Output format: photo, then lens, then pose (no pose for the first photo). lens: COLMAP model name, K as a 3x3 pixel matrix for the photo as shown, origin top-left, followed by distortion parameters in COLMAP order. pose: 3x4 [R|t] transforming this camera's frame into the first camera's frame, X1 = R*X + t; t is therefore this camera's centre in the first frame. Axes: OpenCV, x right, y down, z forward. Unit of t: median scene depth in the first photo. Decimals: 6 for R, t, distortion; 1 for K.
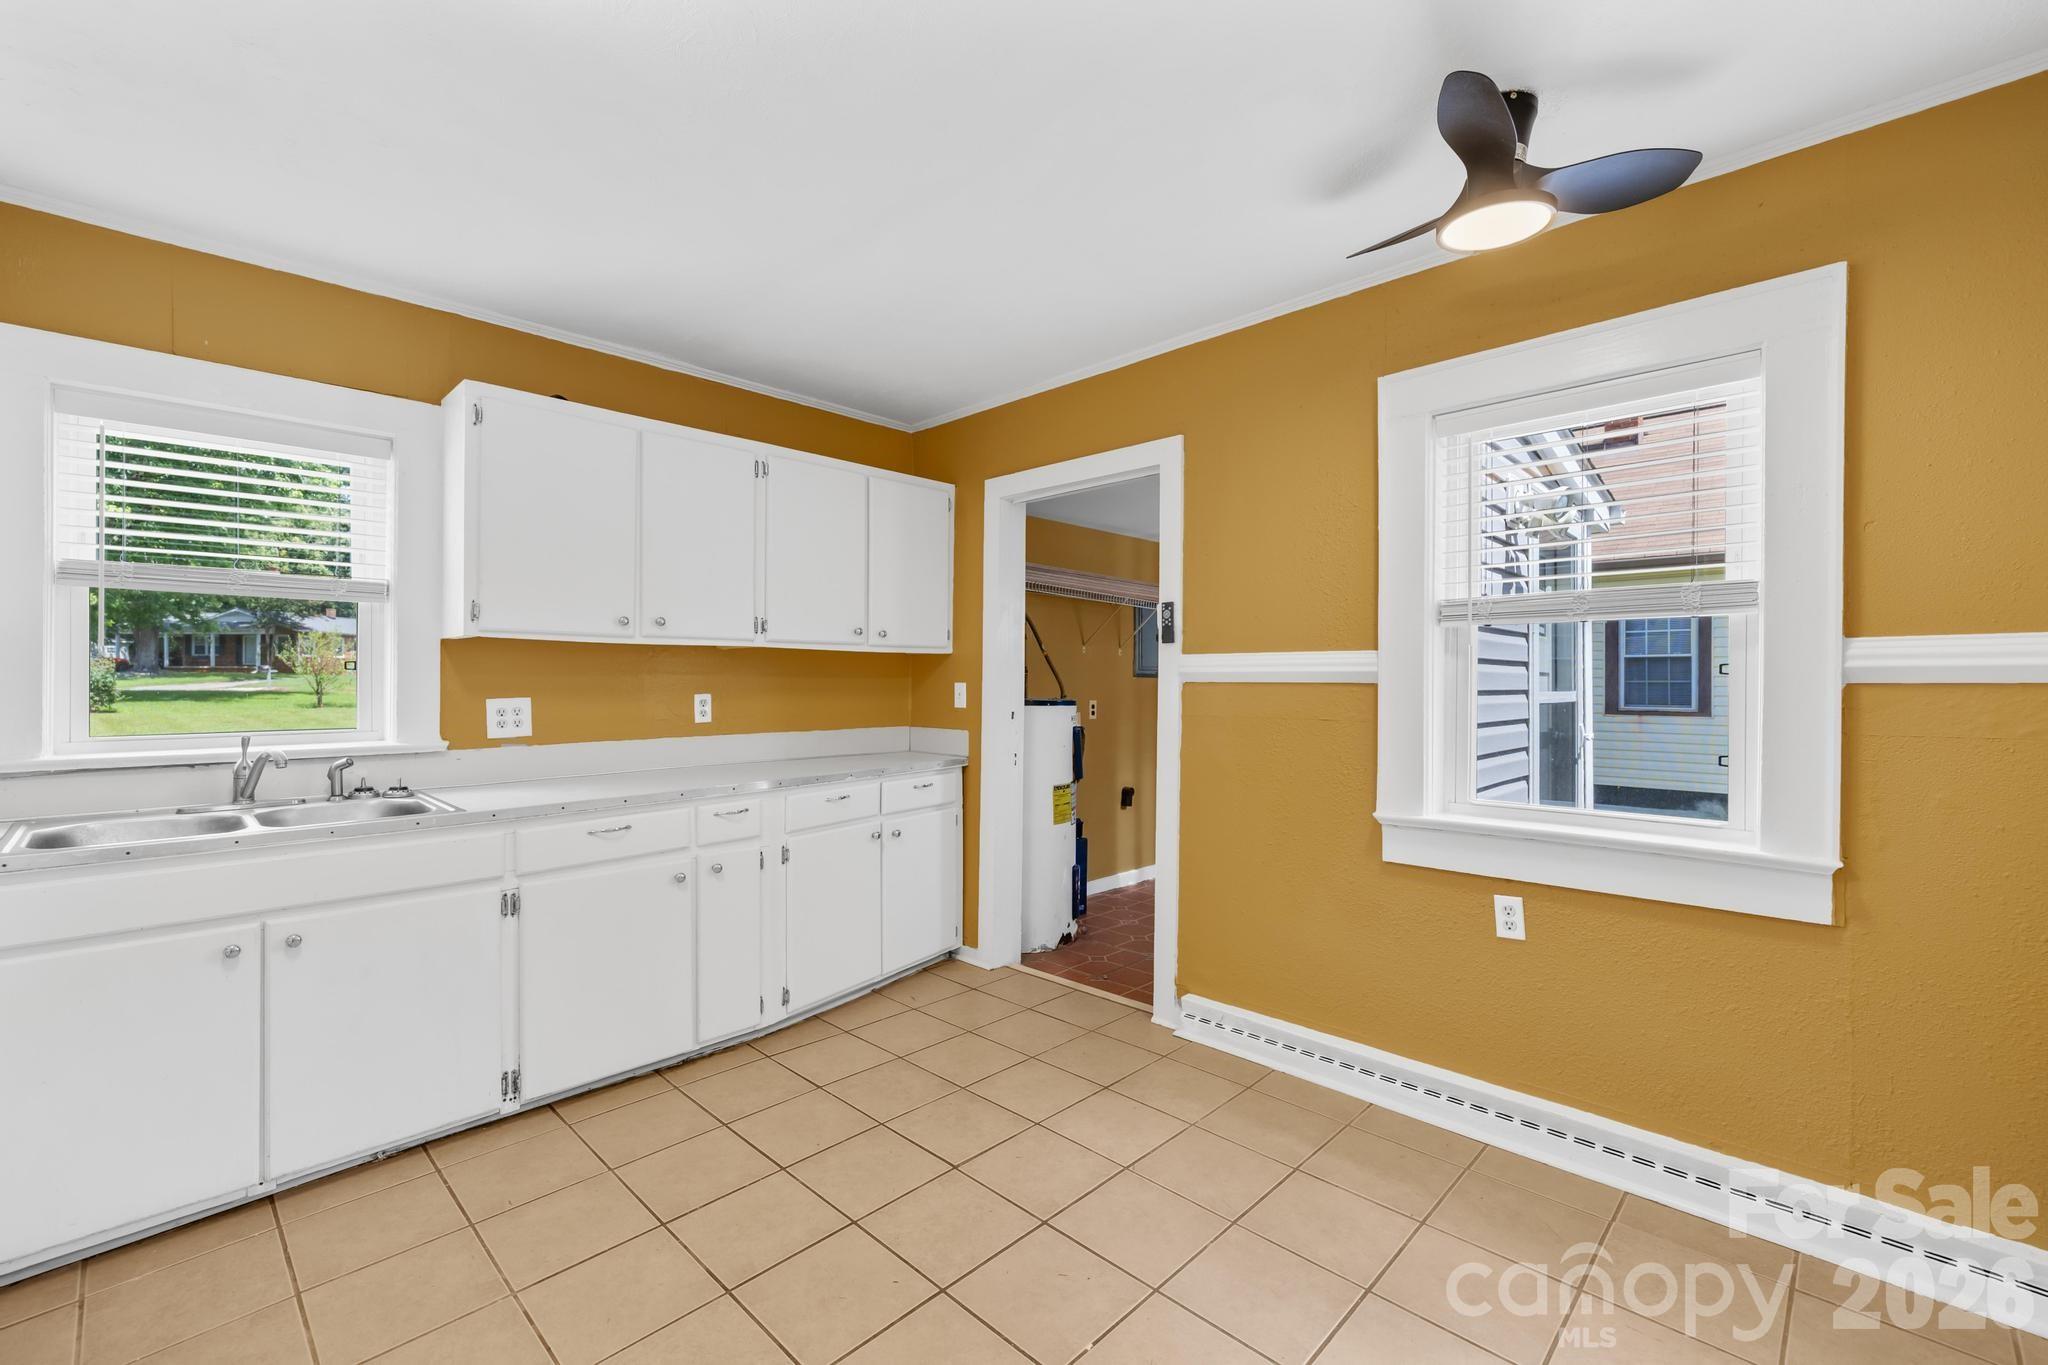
lens RADIAL K [[874.2, 0, 1012.0], [0, 874.2, 686.3], [0, 0, 1]] dist [0.001127, 0.000636]
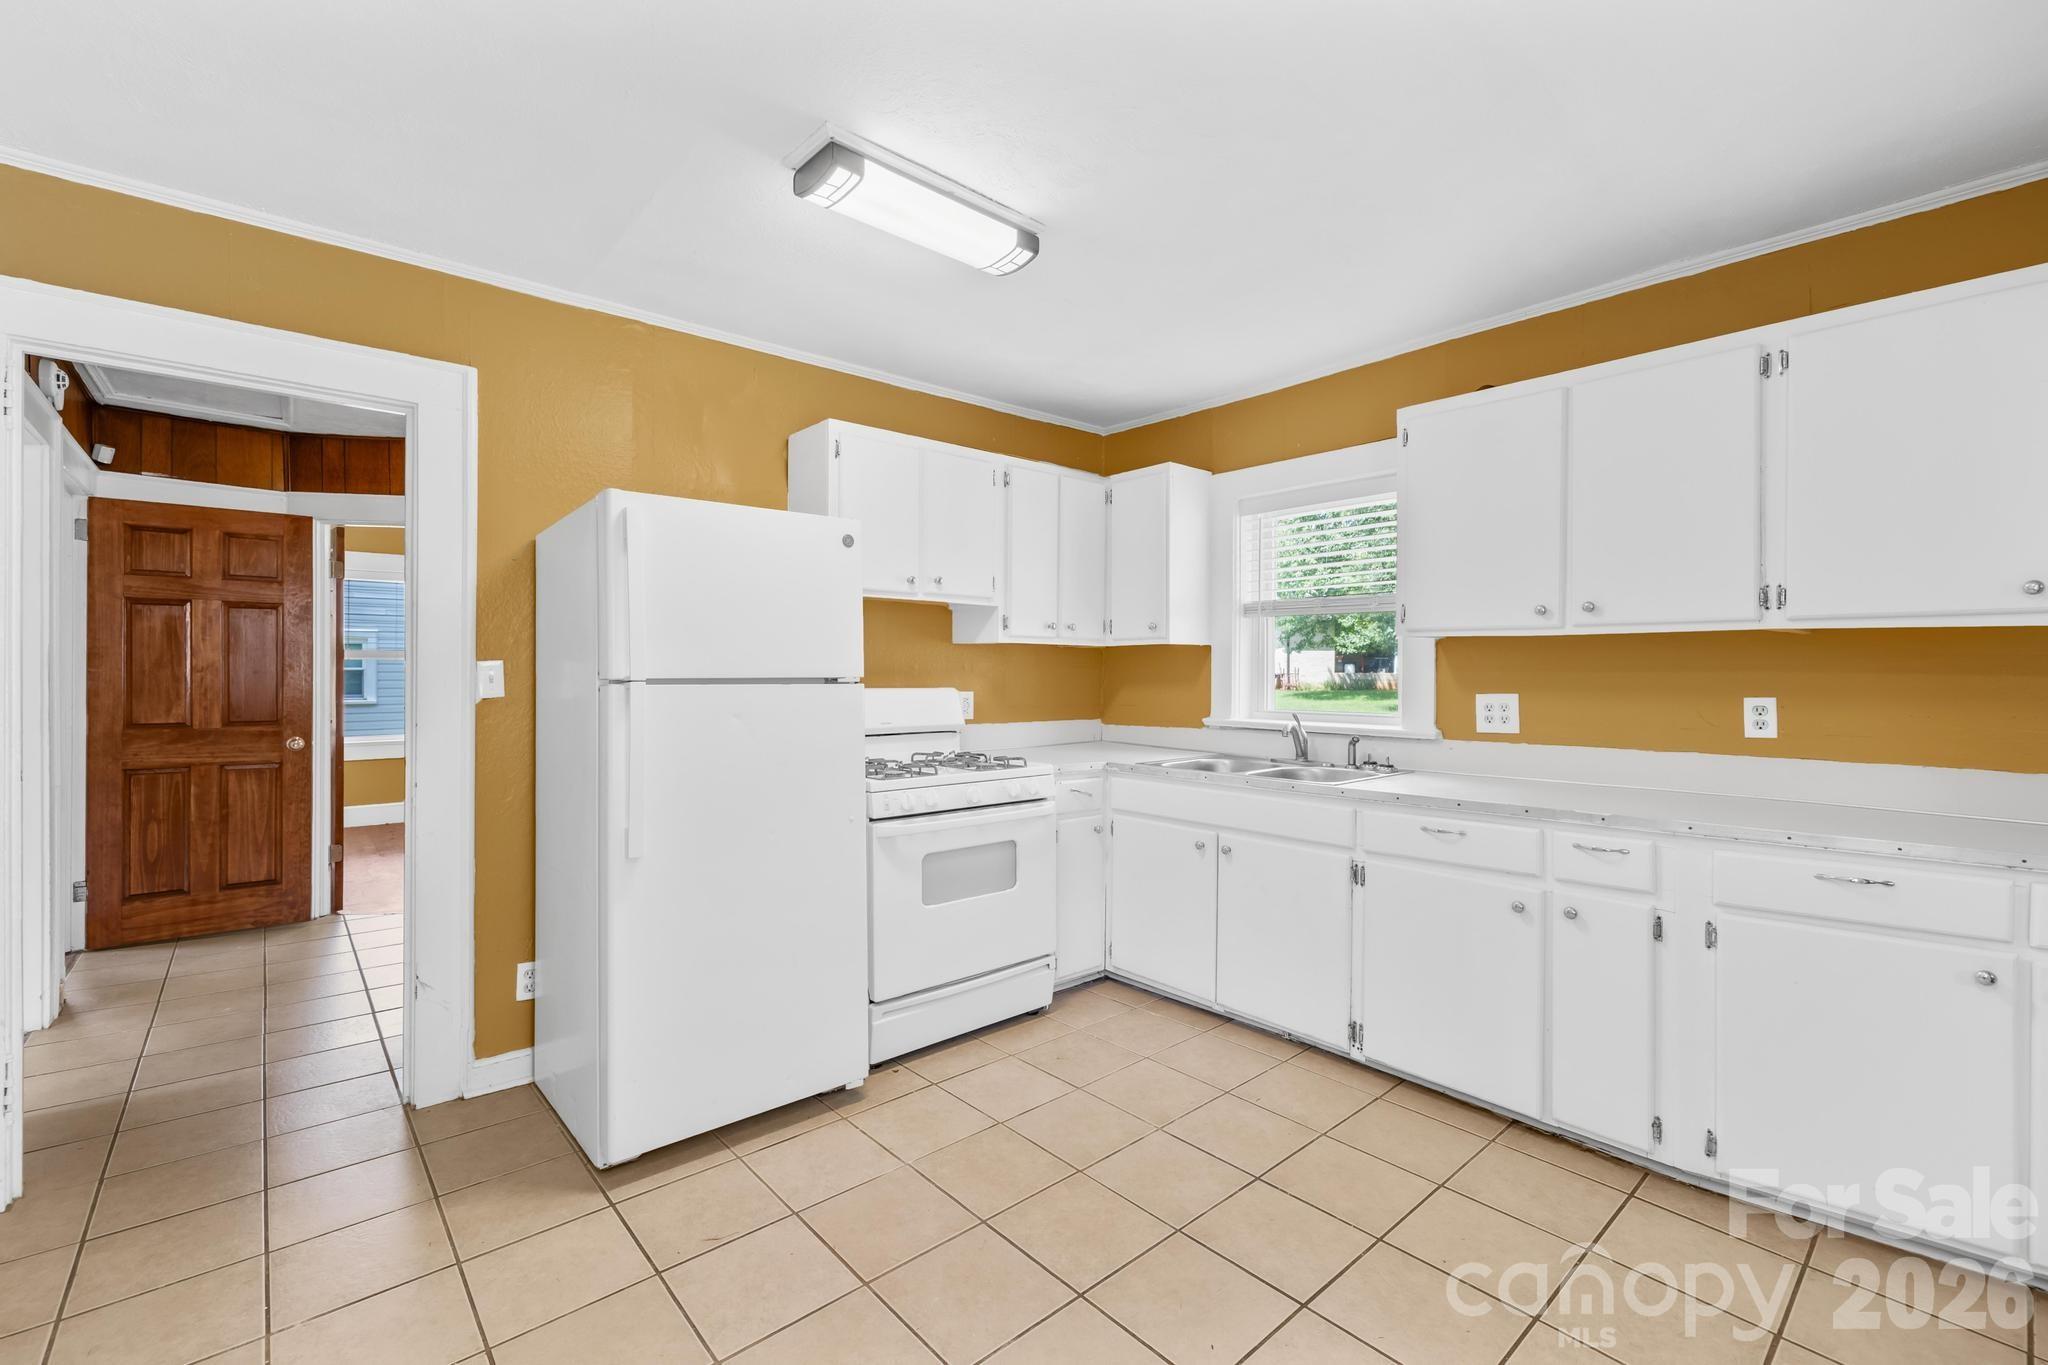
lens RADIAL K [[867.3, 0, 992.7], [0, 867.3, 671.4], [0, 0, 1]] dist [-0.000052, 0.000089]
pose [[-0.092609, 0.000708, -0.995702, 0.497124], [-0.013350, 0.999909, 0.001952, -0.006883], [0.995613, 0.013473, -0.092592, 0.540313]]
